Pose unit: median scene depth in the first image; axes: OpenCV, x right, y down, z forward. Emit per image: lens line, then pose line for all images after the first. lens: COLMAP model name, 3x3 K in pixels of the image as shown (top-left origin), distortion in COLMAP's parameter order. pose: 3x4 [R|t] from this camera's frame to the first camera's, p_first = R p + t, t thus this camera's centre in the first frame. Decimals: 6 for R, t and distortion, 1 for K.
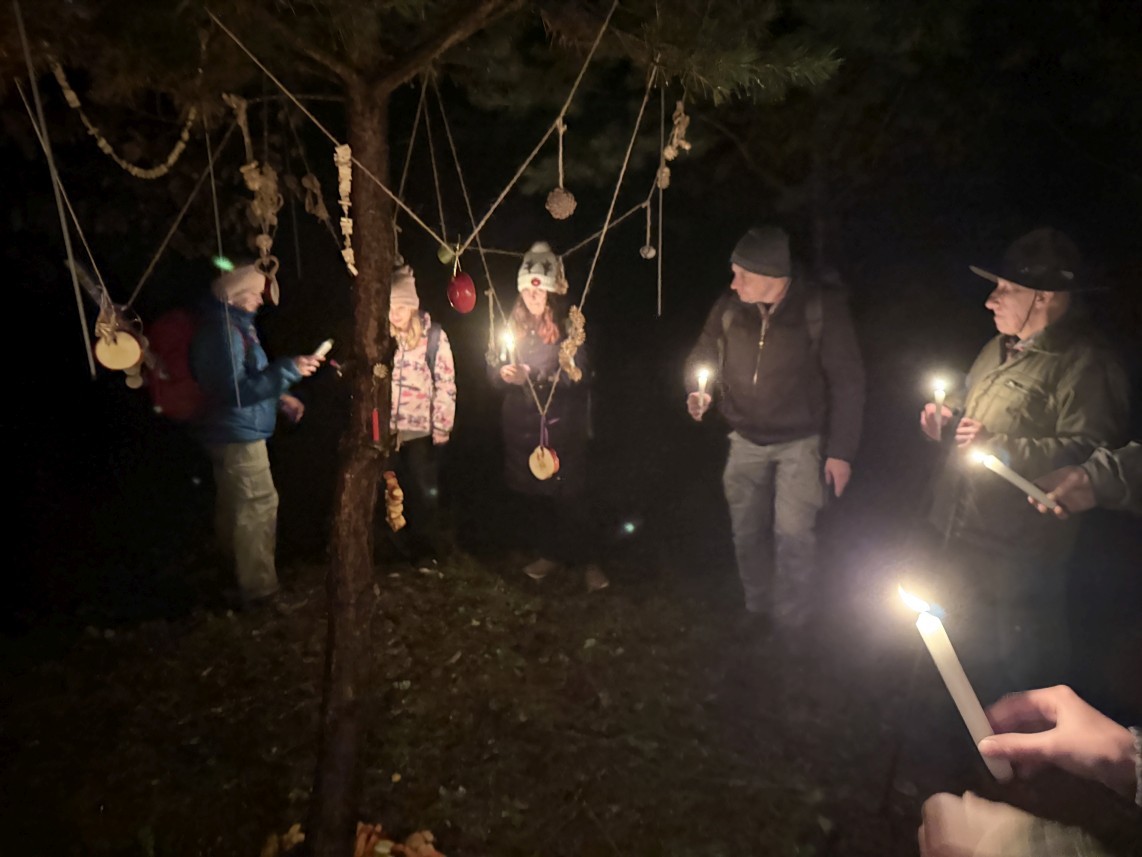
lens RADIAL K [[798.4, 0, 570.1], [0, 798.4, 437.7], [0, 0, 1]] dist [0.178529, -0.325846]
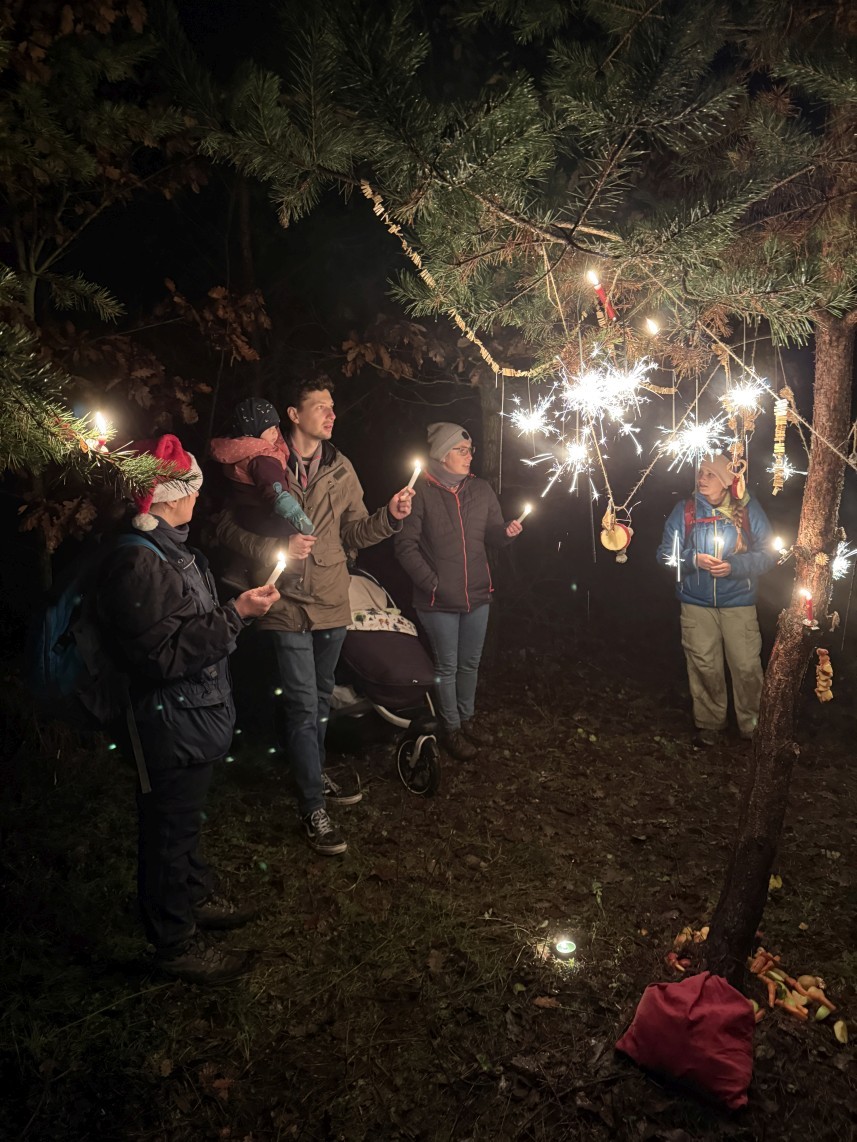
lens RADIAL K [[801.9, 0, 429.6], [0, 801.9, 576.2], [0, 0, 1]] dist [0.105031, -0.136345]
pose [[0.726658, 0.100435, -0.679618, 0.136594], [-0.114782, 0.993100, 0.024035, -0.022374], [0.677343, 0.060543, 0.733172, -0.196469]]
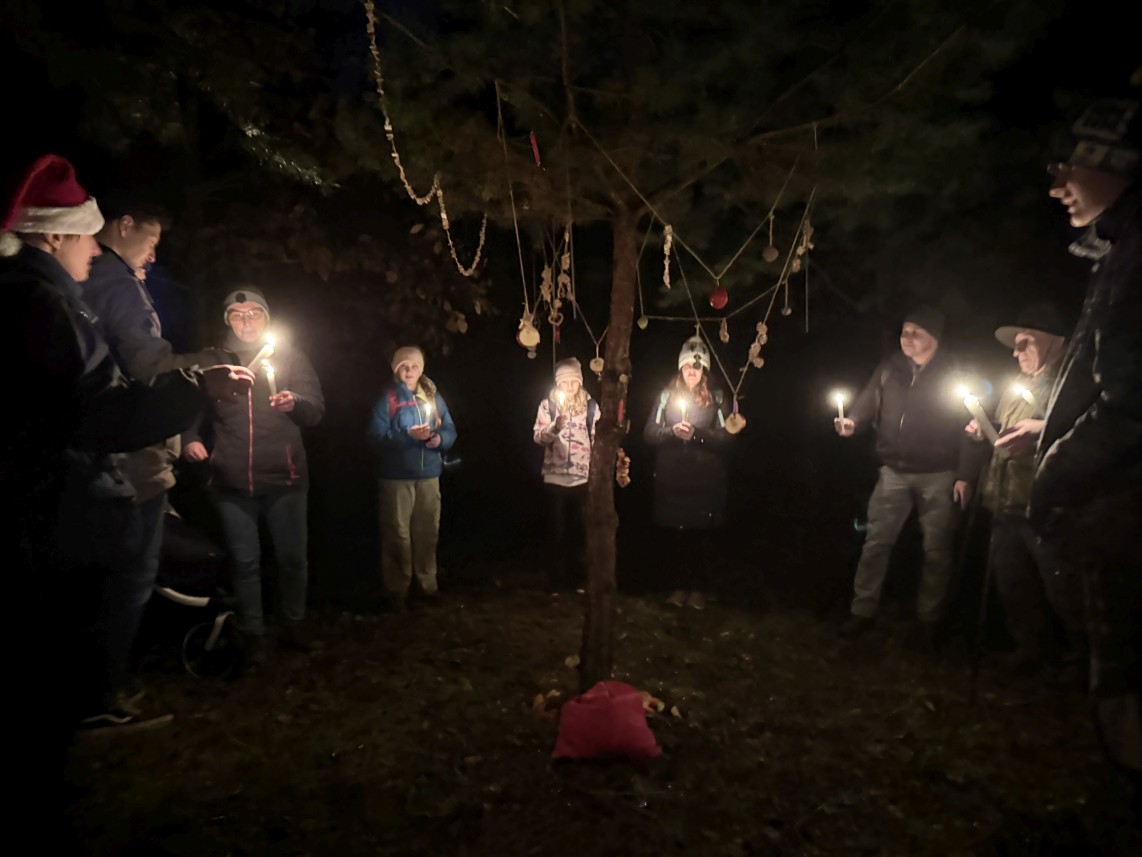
lens RADIAL K [[798.4, 0, 570.1], [0, 798.4, 437.7], [0, 0, 1]] dist [0.178529, -0.325846]
pose [[0.998213, 0.001428, -0.059745, -0.230236], [-0.012819, 0.981562, -0.190714, 0.319583], [0.058371, 0.191139, 0.979826, -0.520730]]
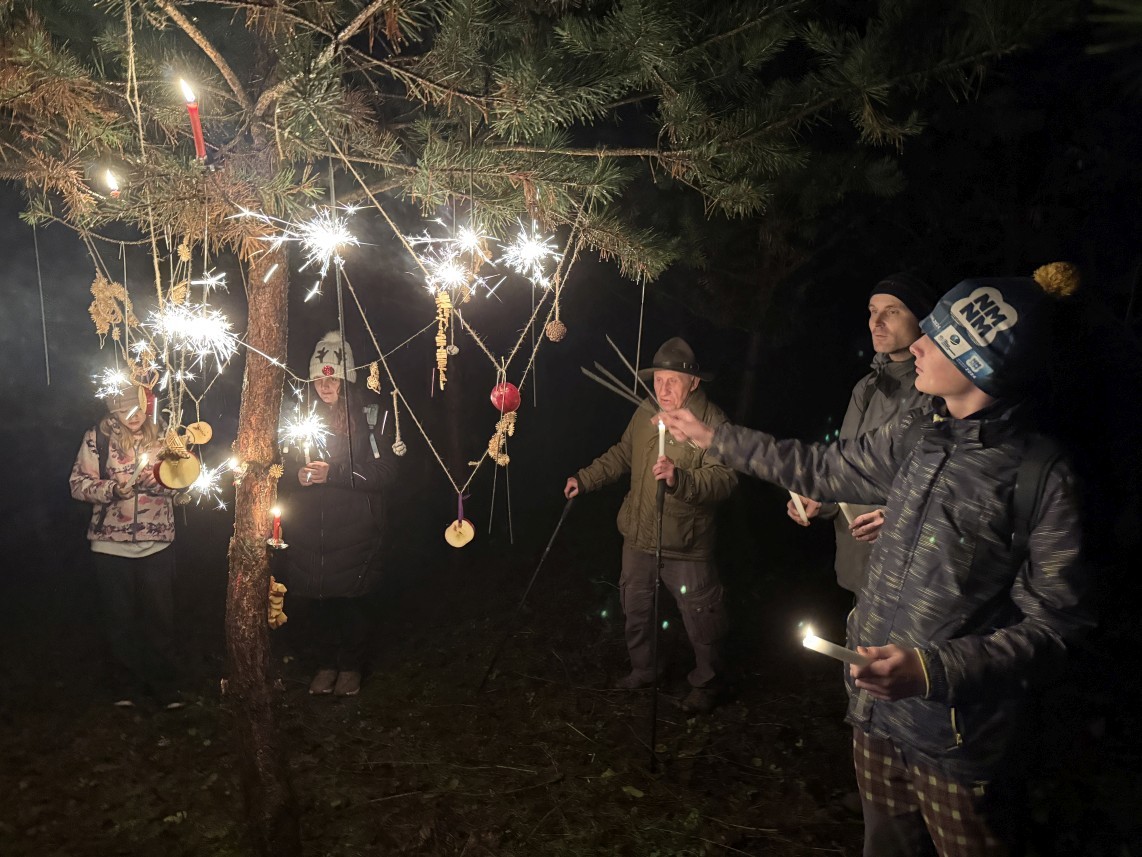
lens RADIAL K [[803.0, 0, 574.5], [0, 803.0, 440.9], [0, 0, 1]] dist [0.102264, -0.135780]
pose [[0.816512, -0.075913, 0.572316, -0.484201], [0.126144, 0.990824, -0.048542, -0.021083], [-0.563379, 0.111830, 0.818595, -0.075926]]
